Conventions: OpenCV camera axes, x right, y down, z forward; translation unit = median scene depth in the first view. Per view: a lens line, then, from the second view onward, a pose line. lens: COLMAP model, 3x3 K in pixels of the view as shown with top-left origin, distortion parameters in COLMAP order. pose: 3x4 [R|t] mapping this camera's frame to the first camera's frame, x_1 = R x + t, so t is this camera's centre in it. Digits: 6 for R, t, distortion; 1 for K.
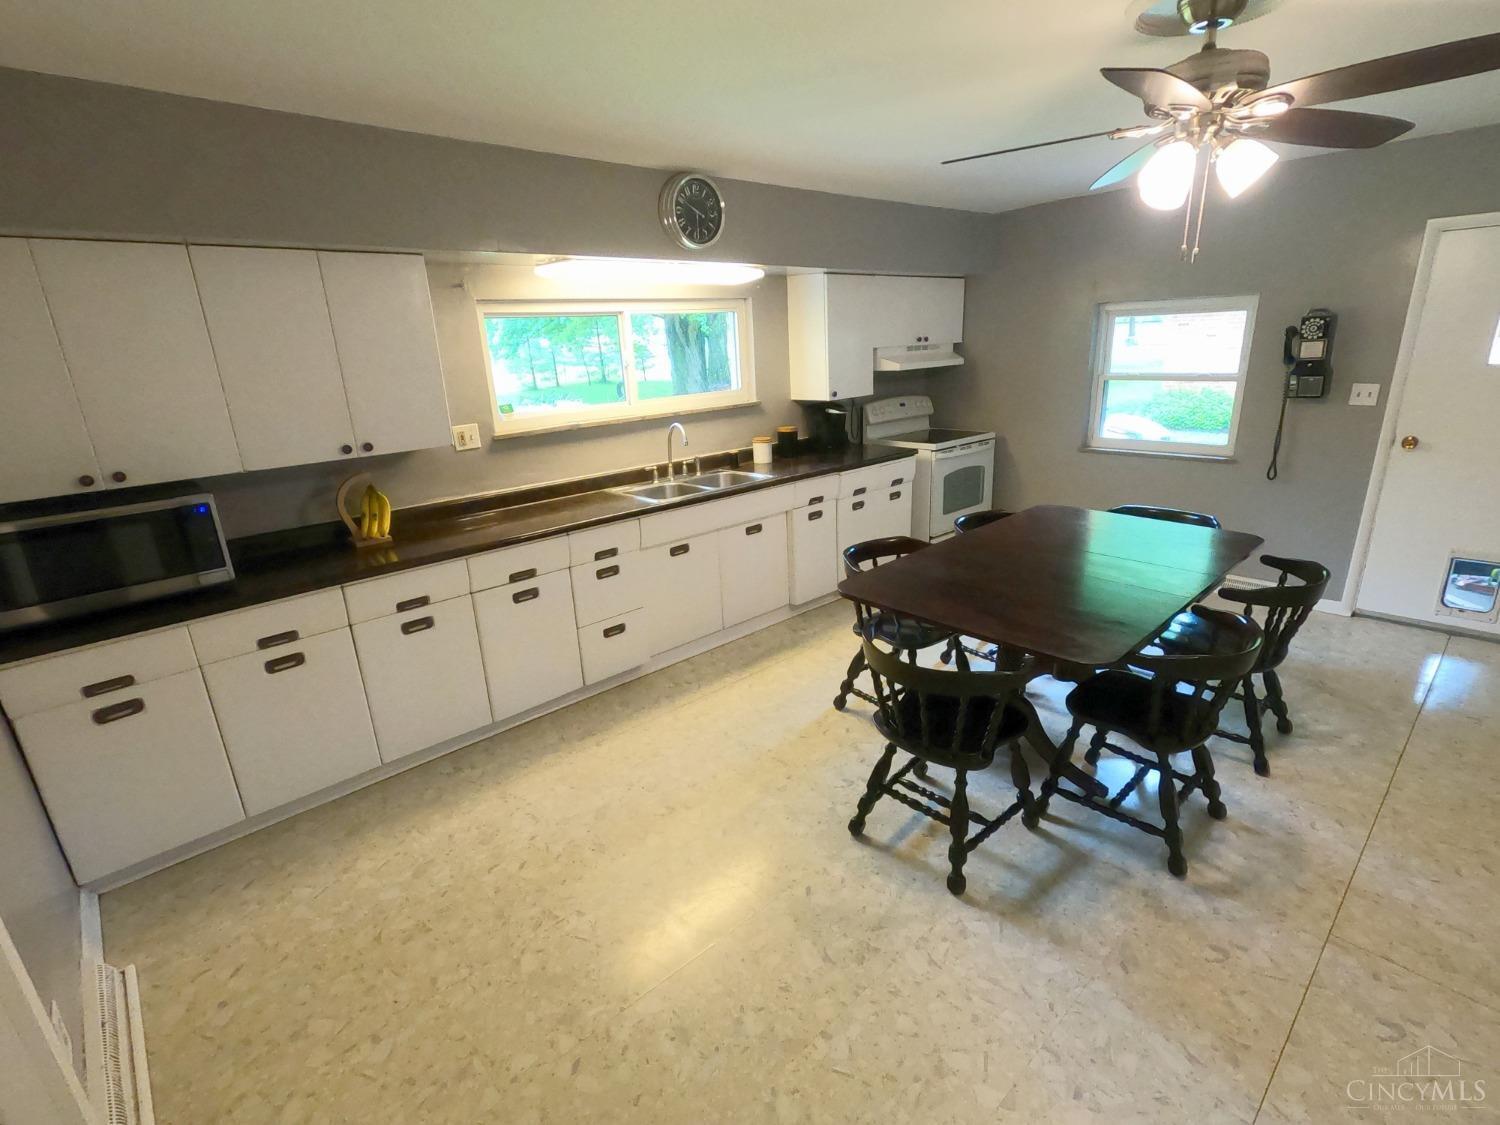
lens RADIAL K [[718.0, 0, 749.1], [0, 718.0, 560.9], [0, 0, 1]] dist [0.000839, 0.000895]
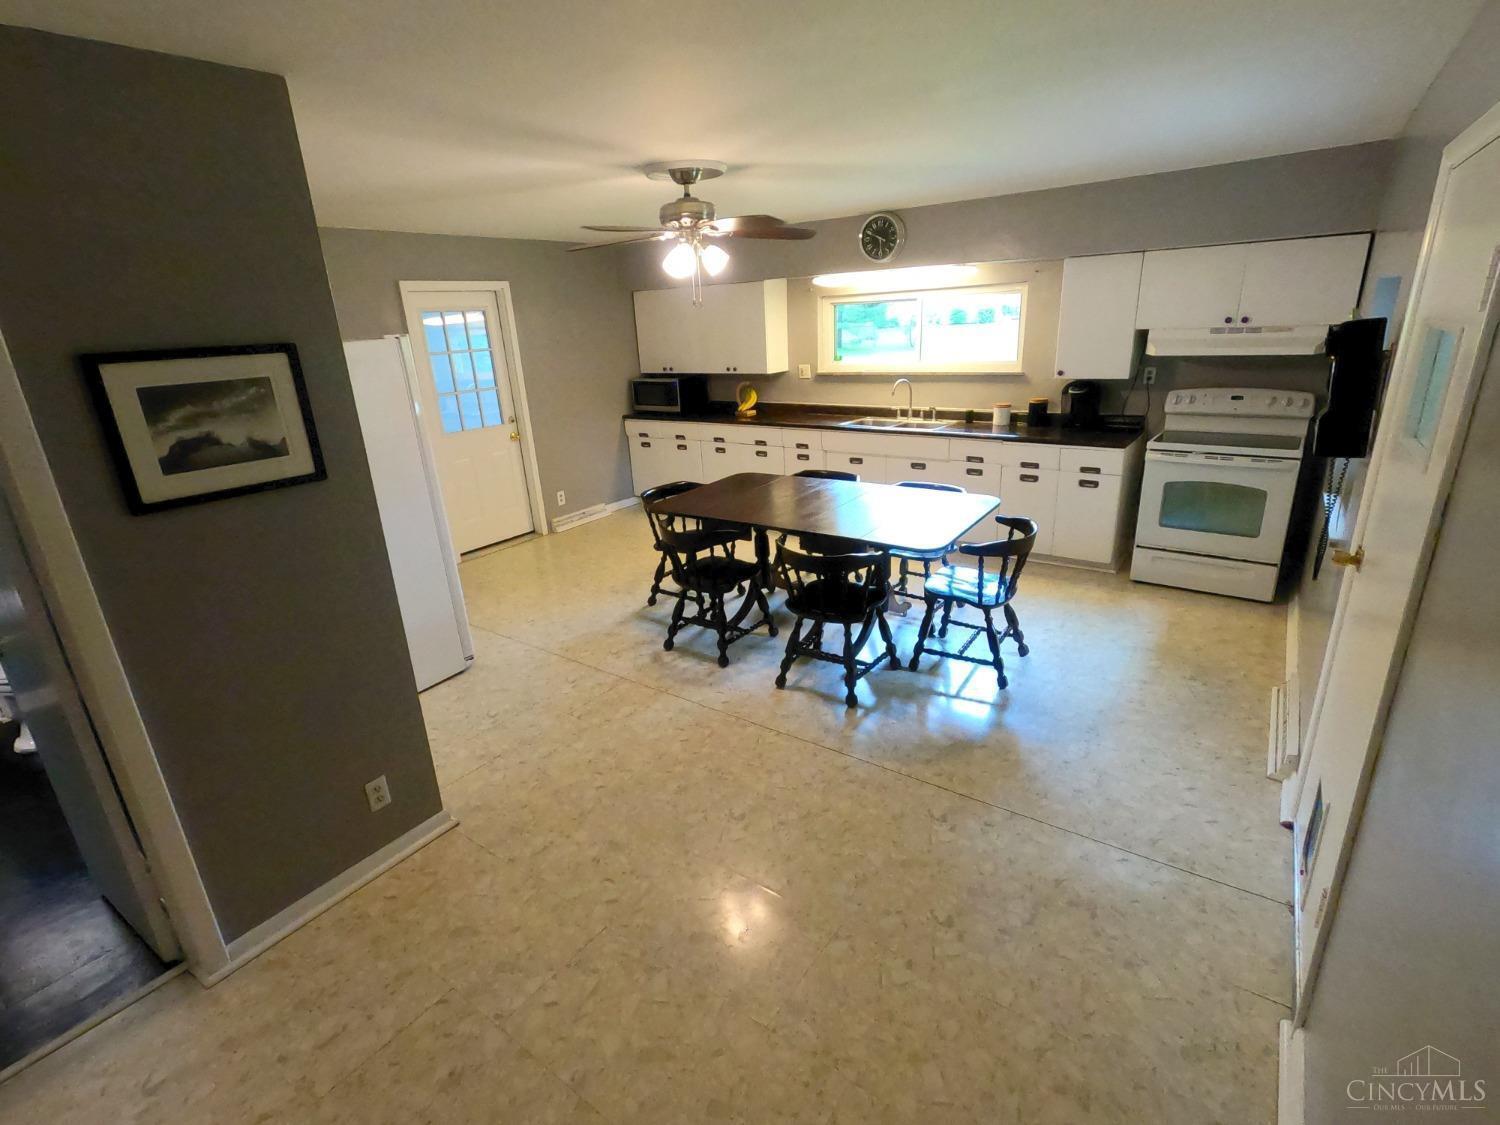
lens RADIAL K [[718.0, 0, 749.1], [0, 718.0, 560.9], [0, 0, 1]] dist [0.000839, 0.000895]
pose [[0.201399, 0.346508, -0.916172, 1.284988], [-0.253811, 0.921852, 0.292863, -0.201296], [0.946054, 0.173552, 0.273607, 0.385905]]
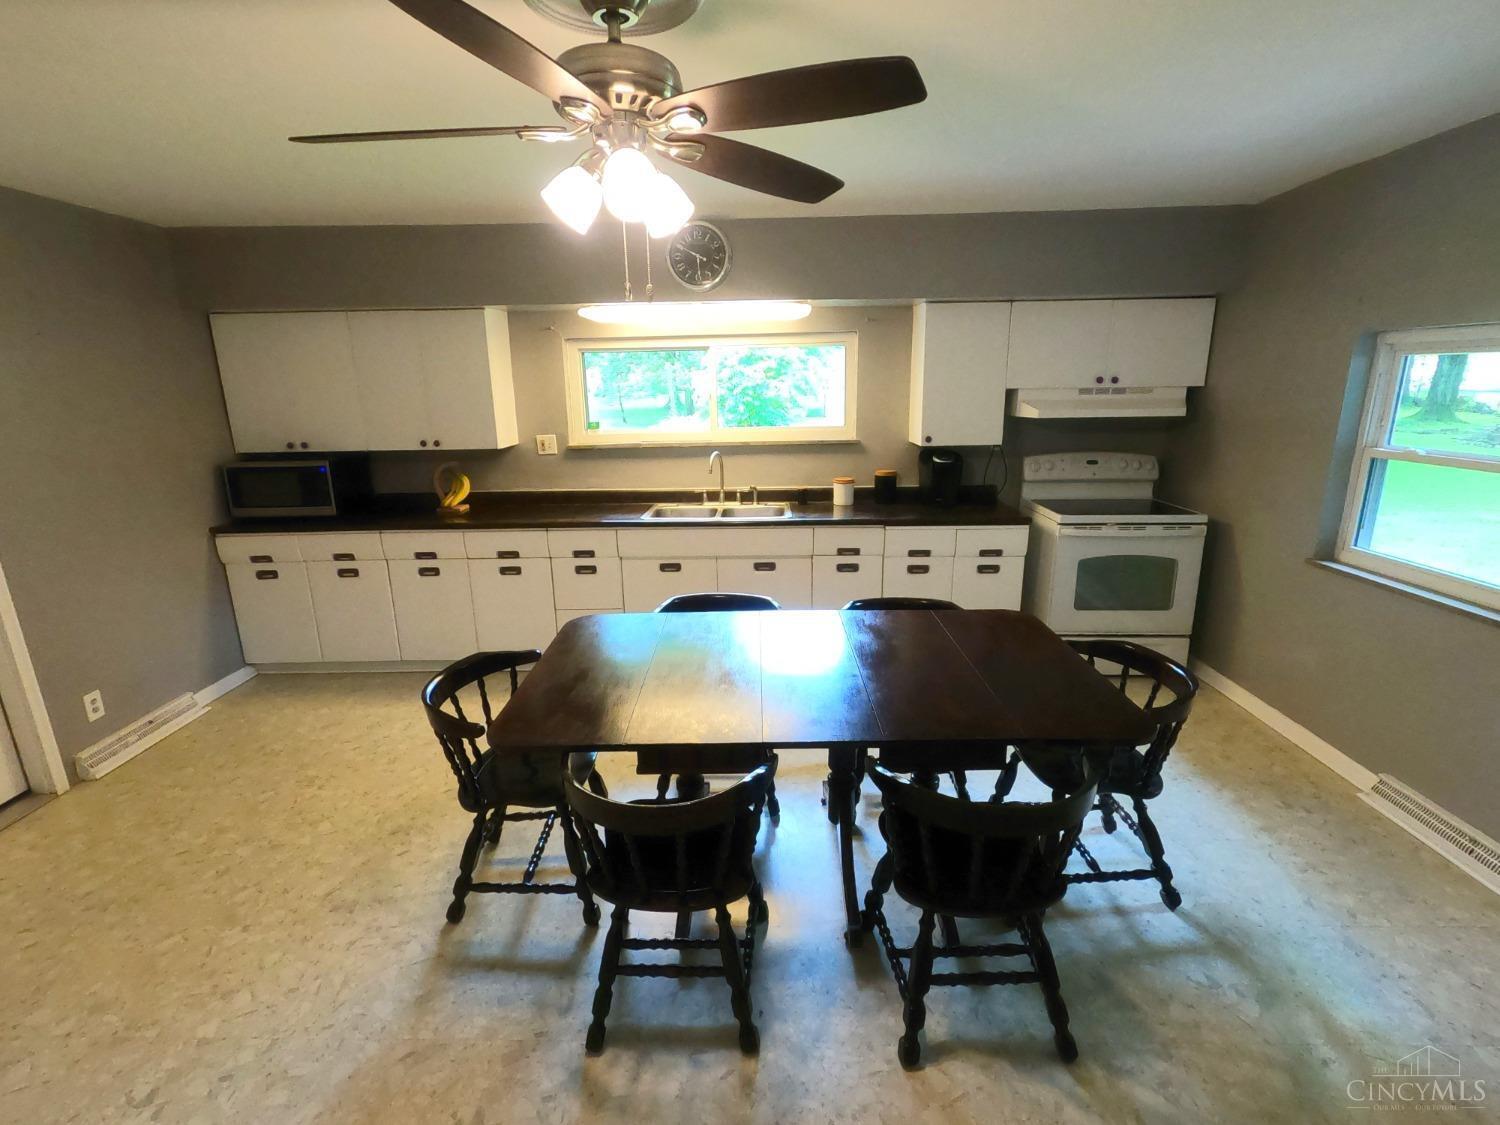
lens RADIAL K [[718.0, 0, 749.1], [0, 718.0, 560.9], [0, 0, 1]] dist [0.000839, 0.000895]
pose [[0.722926, 0.199845, -0.661392, 0.668994], [-0.217957, 0.974341, 0.056171, -0.106686], [0.655647, 0.103547, 0.747934, 0.262657]]
